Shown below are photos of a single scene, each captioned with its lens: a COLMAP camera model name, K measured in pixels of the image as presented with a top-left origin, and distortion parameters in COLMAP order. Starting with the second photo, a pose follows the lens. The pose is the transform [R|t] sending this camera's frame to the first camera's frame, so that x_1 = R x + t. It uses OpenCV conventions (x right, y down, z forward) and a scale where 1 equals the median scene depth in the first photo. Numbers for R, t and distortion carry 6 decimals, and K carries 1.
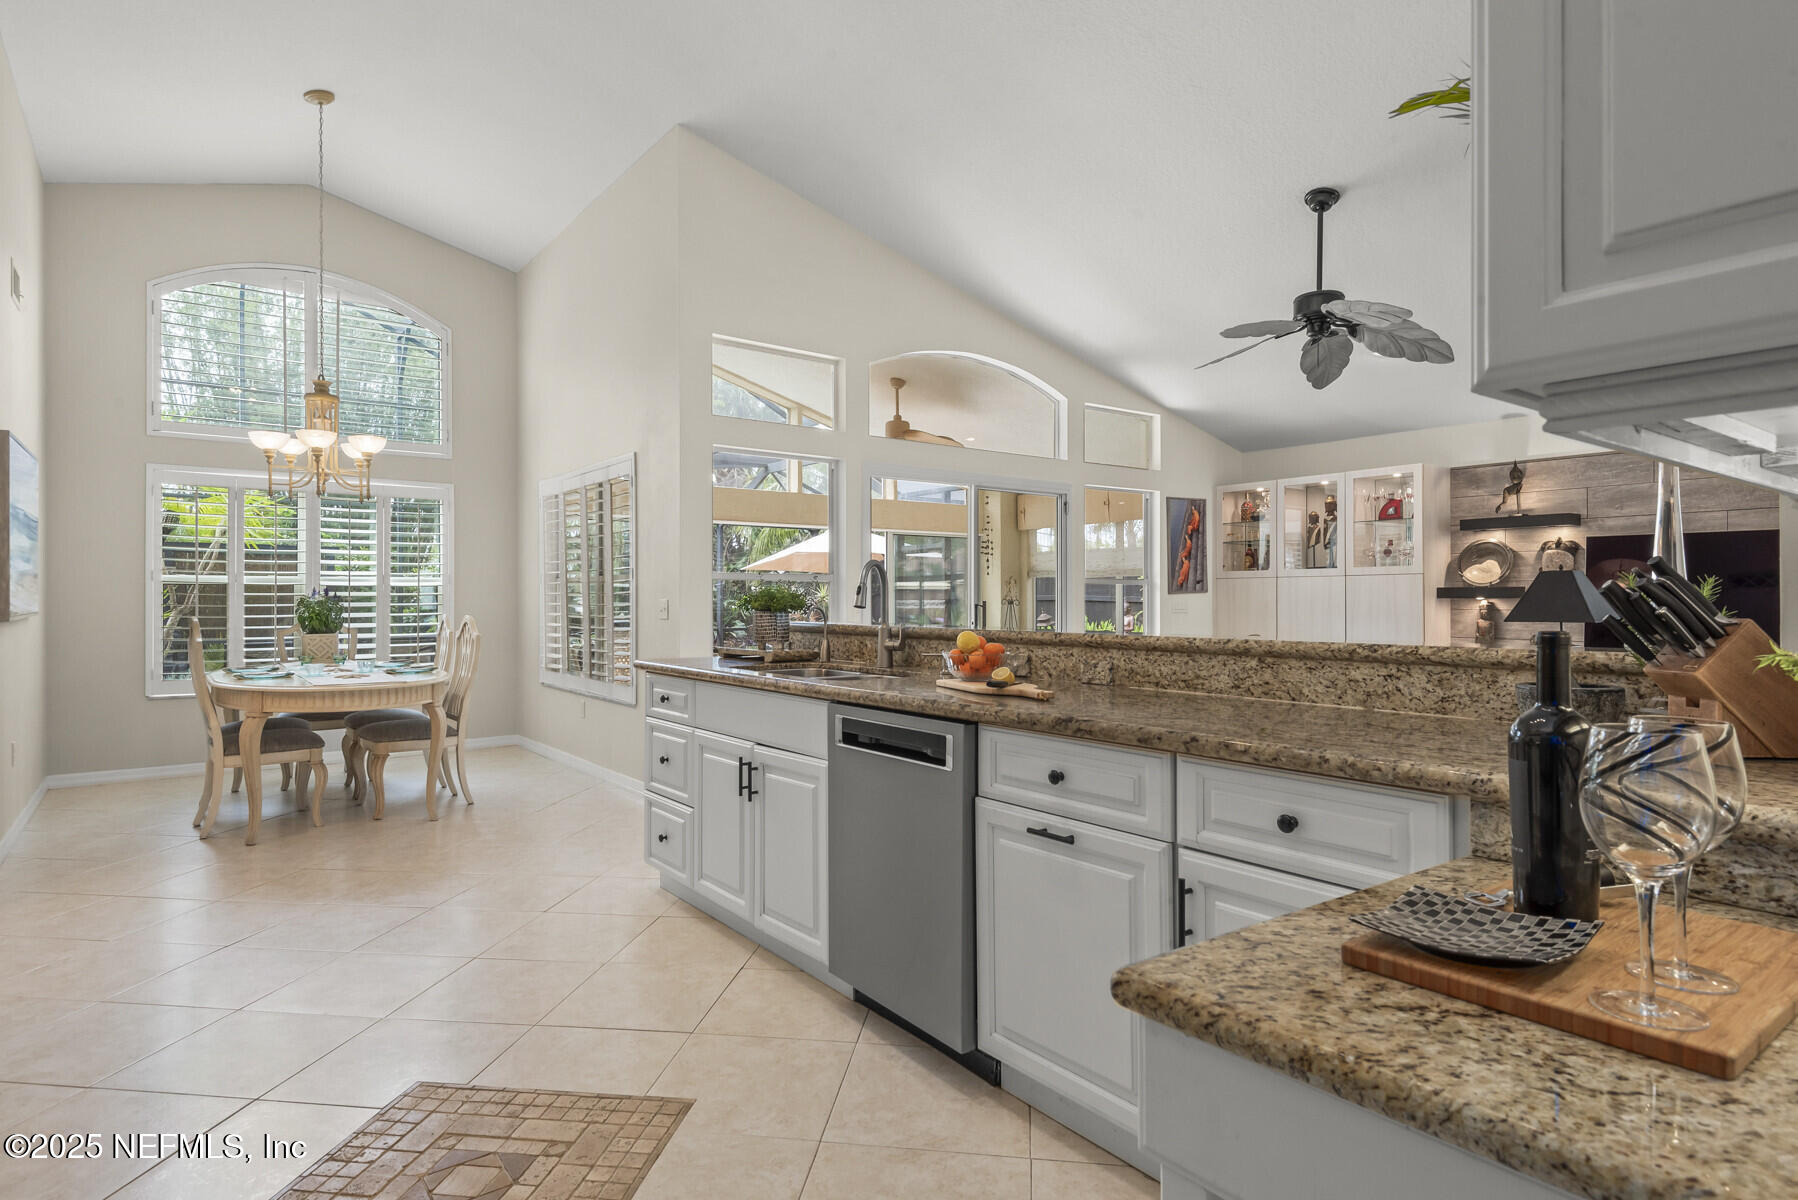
lens RADIAL K [[959.0, 0, 899.0], [0, 959.0, 600.0], [0, 0, 1]] dist [0.026355, -0.000441]
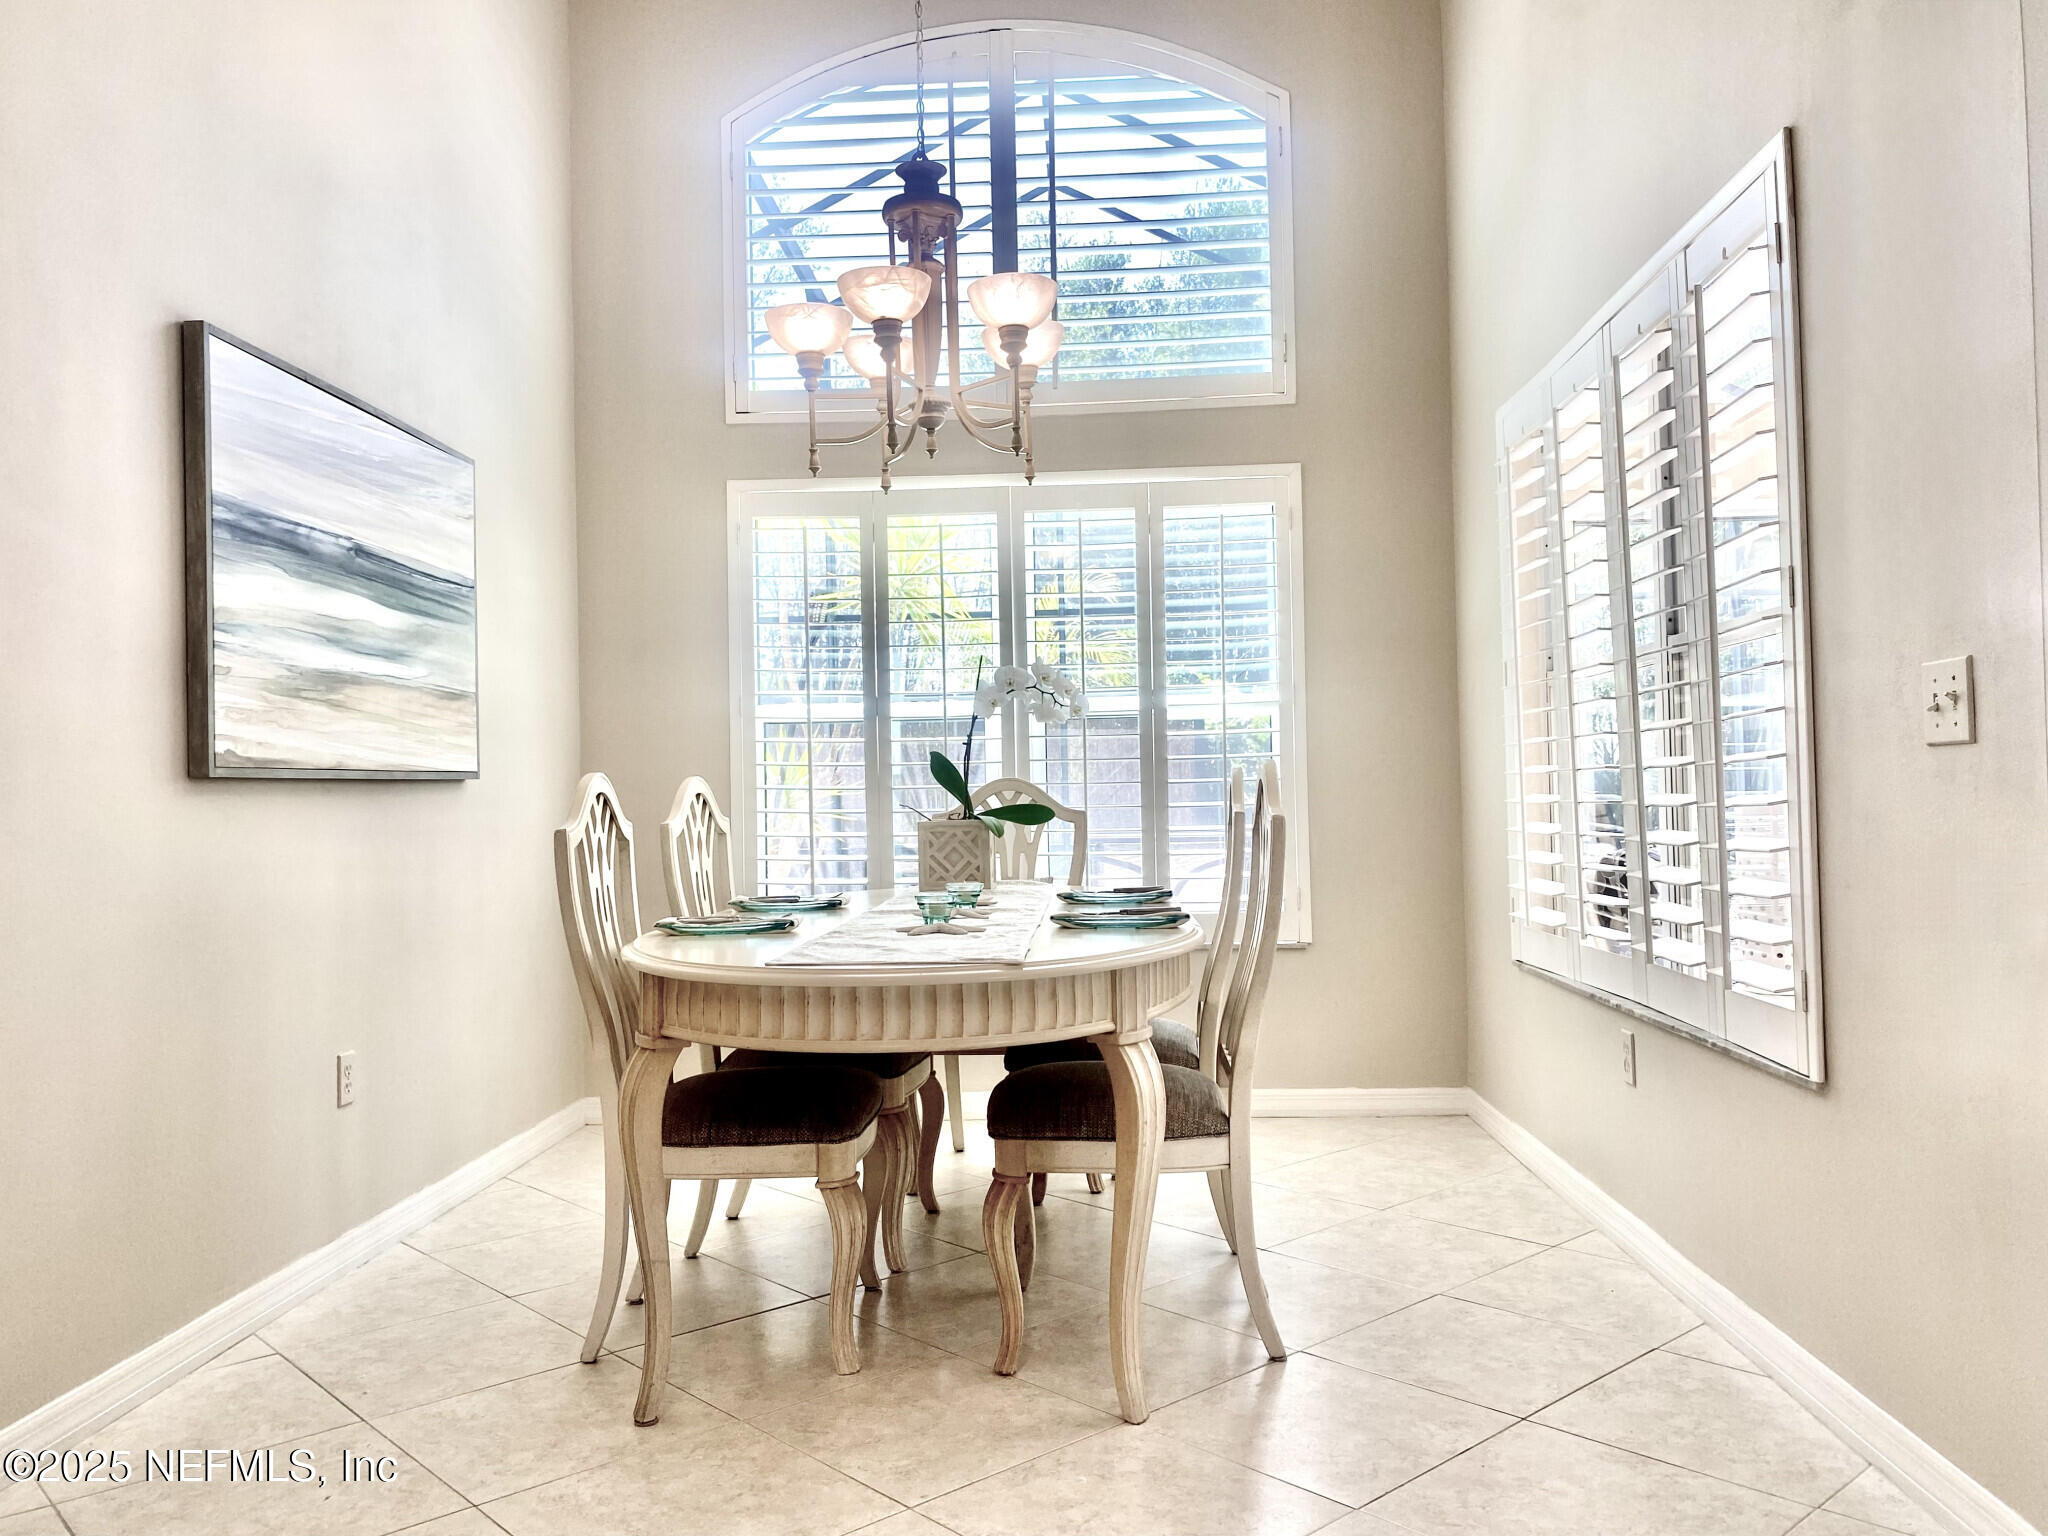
lens RADIAL K [[1461.6, 0, 1024.0], [0, 1461.6, 768.0], [0, 0, 1]] dist [-0.013654, -0.004032]
pose [[0.749701, -0.027726, -0.661196, -0.183455], [0.014281, 0.999567, -0.025723, 0.029509], [0.661623, 0.009842, 0.749772, 0.588459]]
